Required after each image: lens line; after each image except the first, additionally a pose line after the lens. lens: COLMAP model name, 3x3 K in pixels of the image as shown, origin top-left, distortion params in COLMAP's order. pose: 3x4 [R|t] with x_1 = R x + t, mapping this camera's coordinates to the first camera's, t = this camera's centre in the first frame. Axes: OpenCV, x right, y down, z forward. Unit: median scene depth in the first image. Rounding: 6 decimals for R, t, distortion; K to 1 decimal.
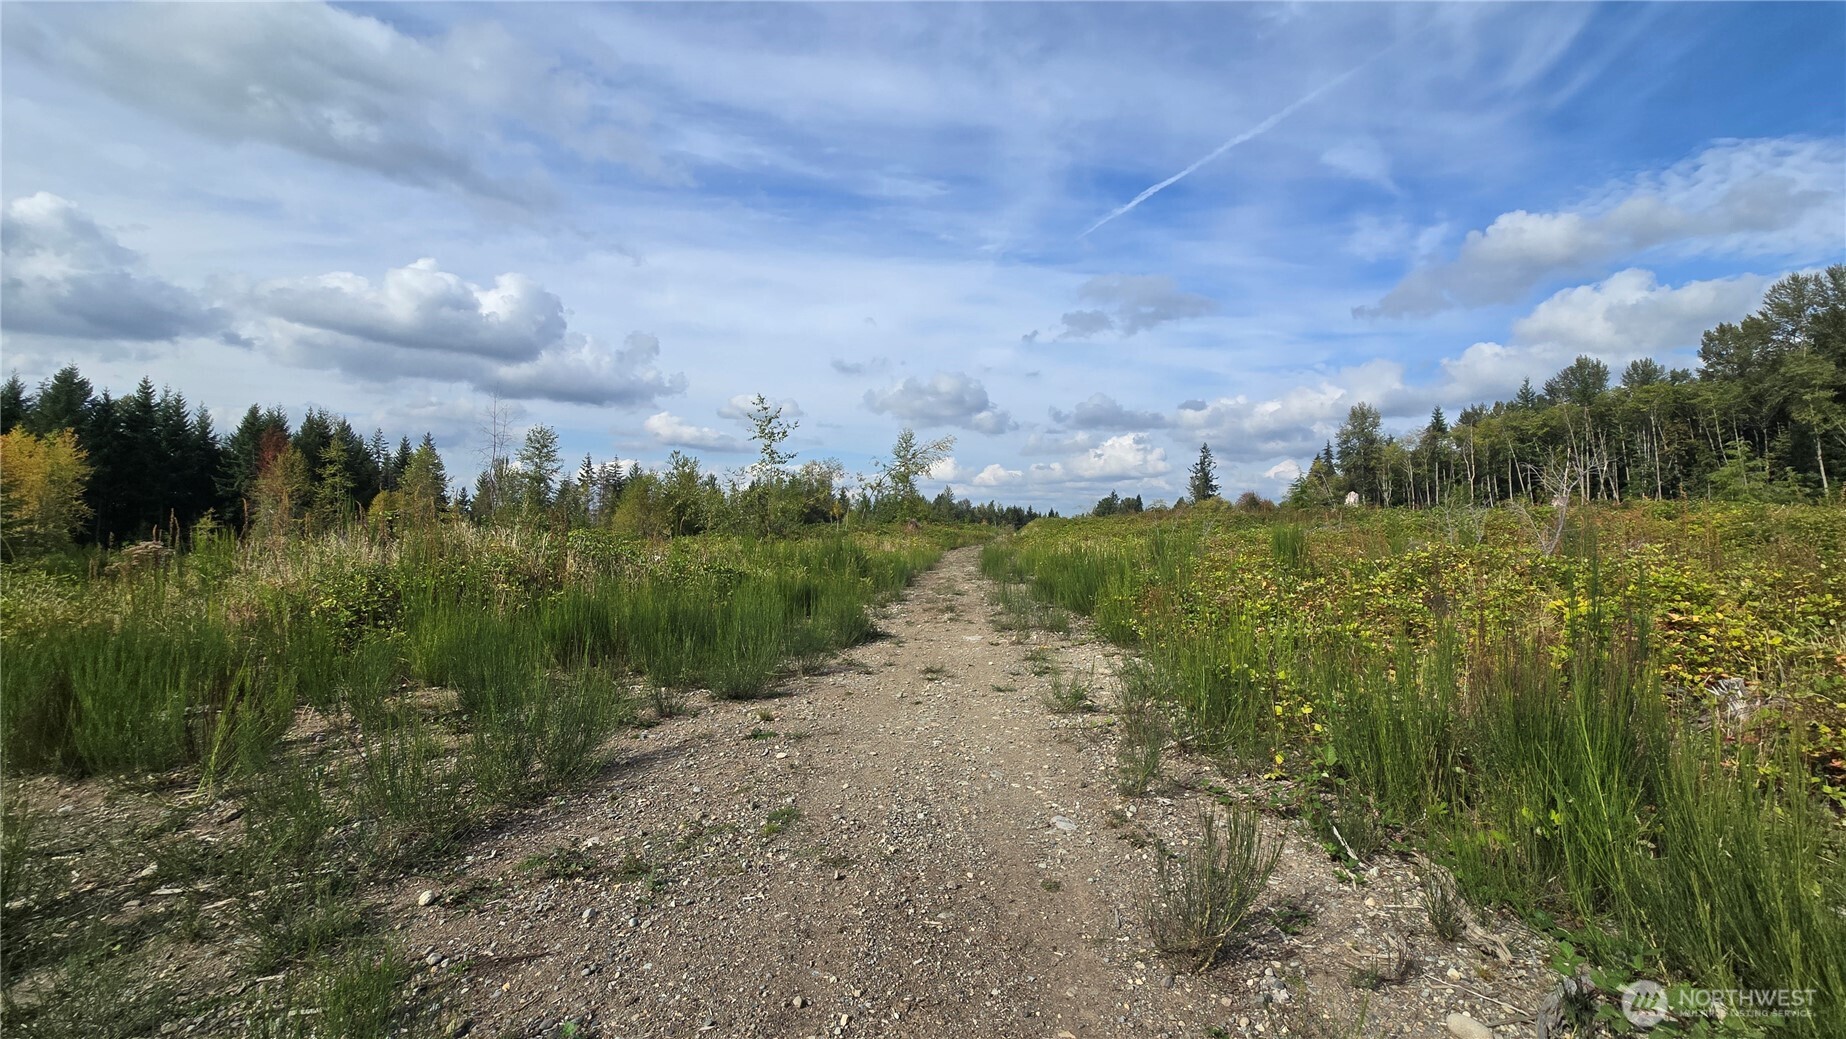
lens RADIAL K [[720.8, 0, 923.0], [0, 720.8, 519.5], [0, 0, 1]] dist [0.001627, 0.000105]
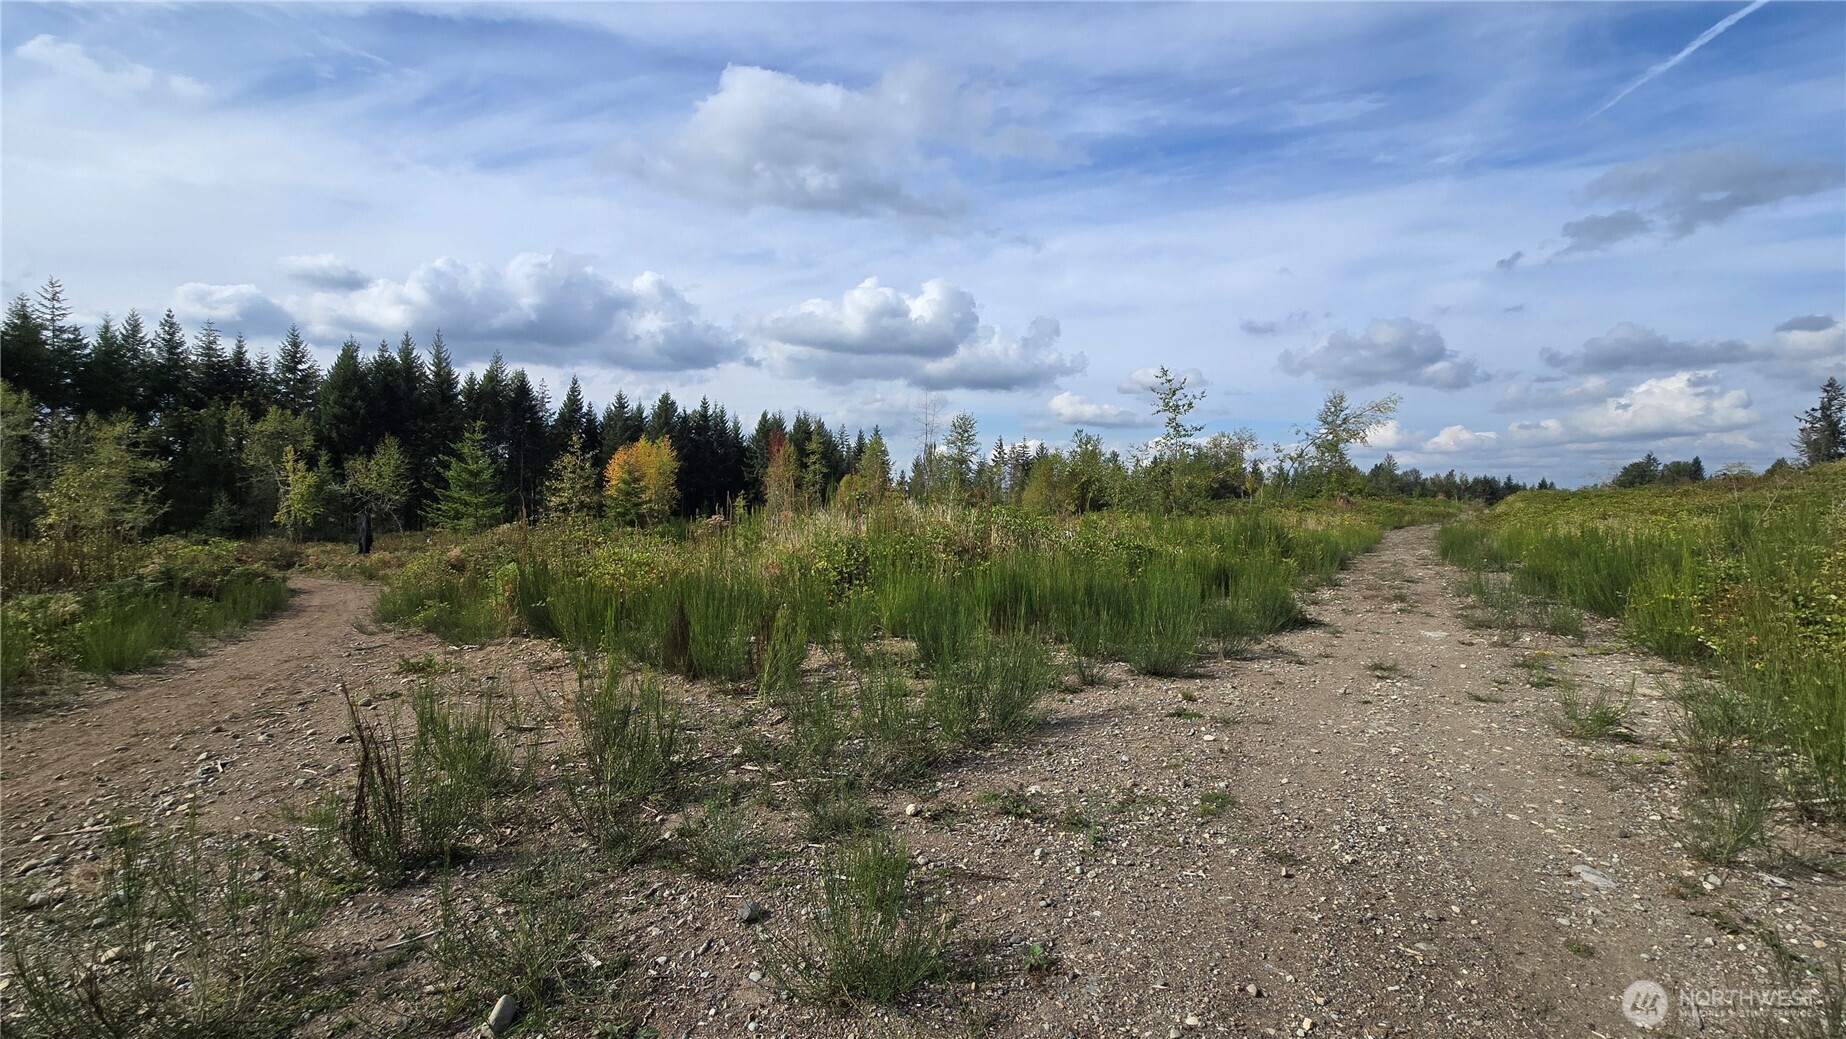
lens RADIAL K [[731.7, 0, 938.3], [0, 731.7, 514.8], [0, 0, 1]] dist [-0.000234, 0.000558]
pose [[0.877631, 0.004158, -0.479320, -0.023919], [0.008312, 0.999680, 0.023890, 0.000001], [0.479266, -0.024950, 0.877315, -0.017454]]
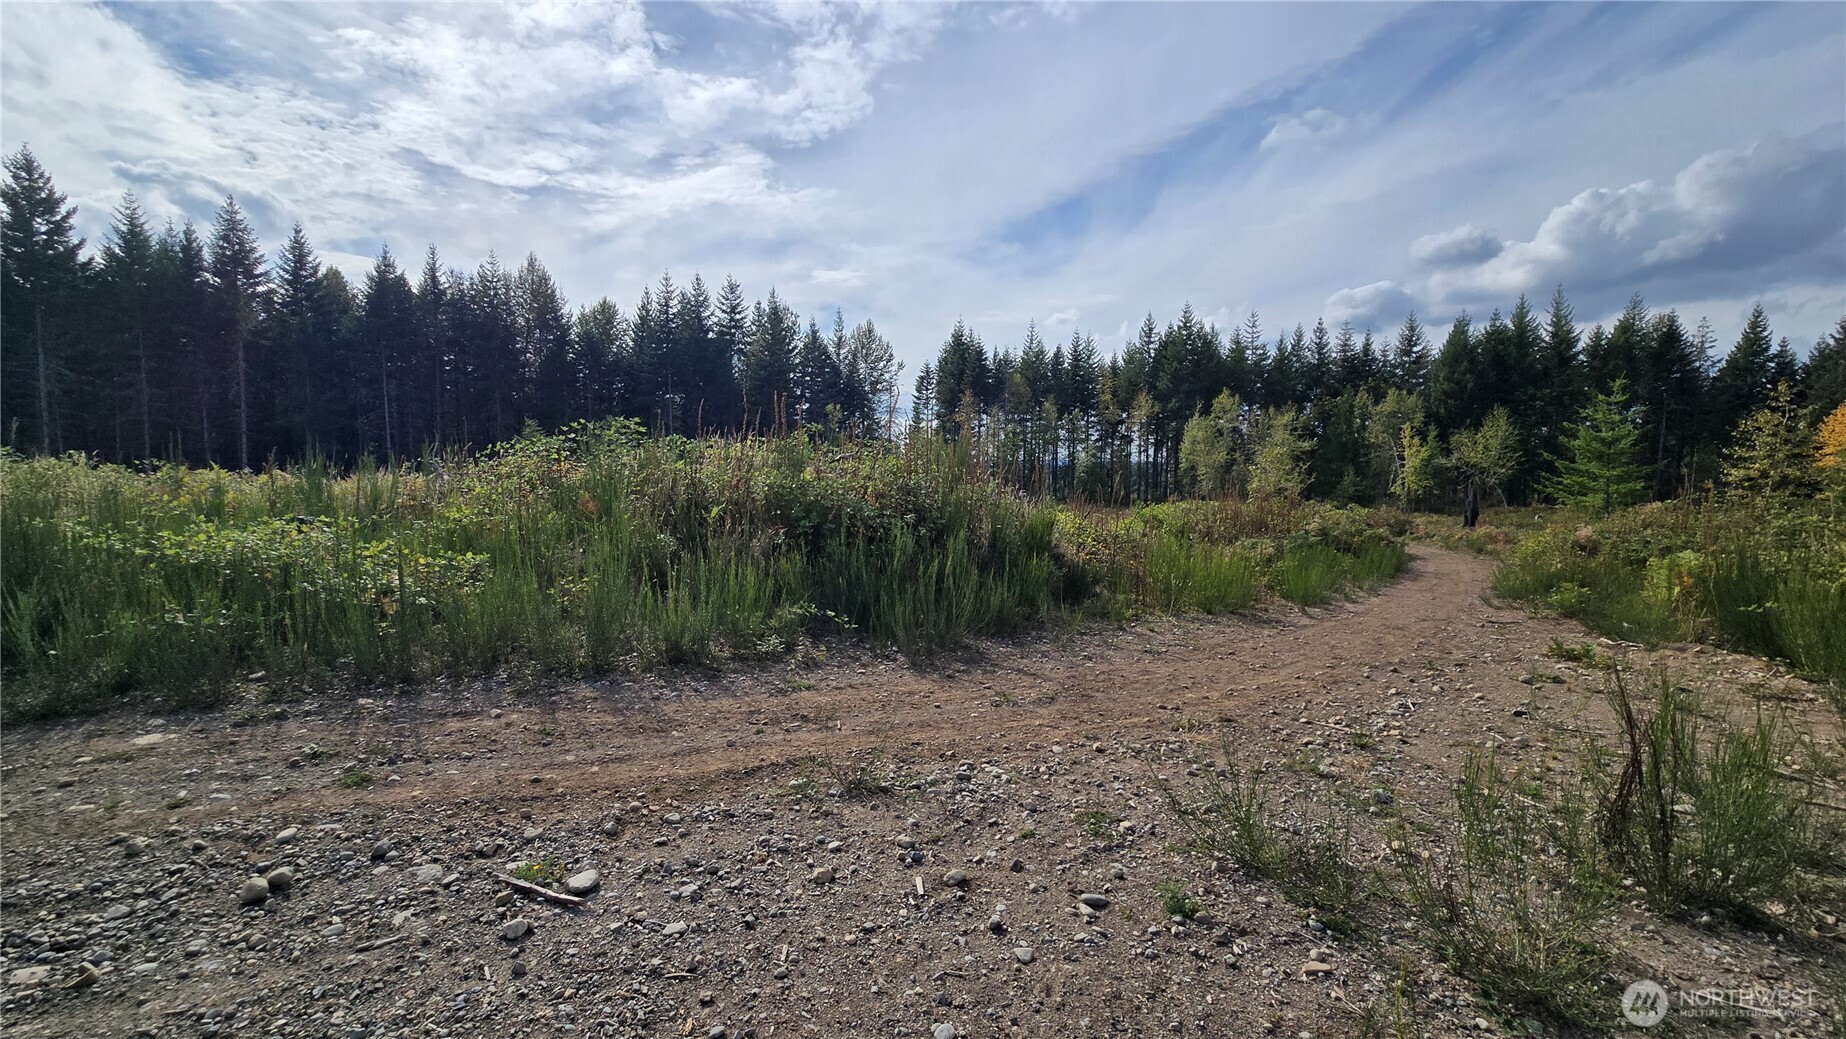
lens RADIAL K [[720.8, 0, 923.0], [0, 720.8, 519.5], [0, 0, 1]] dist [0.001627, 0.000105]
pose [[-0.153008, 0.051799, -0.986866, -0.154173], [-0.004744, 0.998575, 0.053149, 0.018964], [0.988214, 0.012814, -0.152544, -0.161271]]
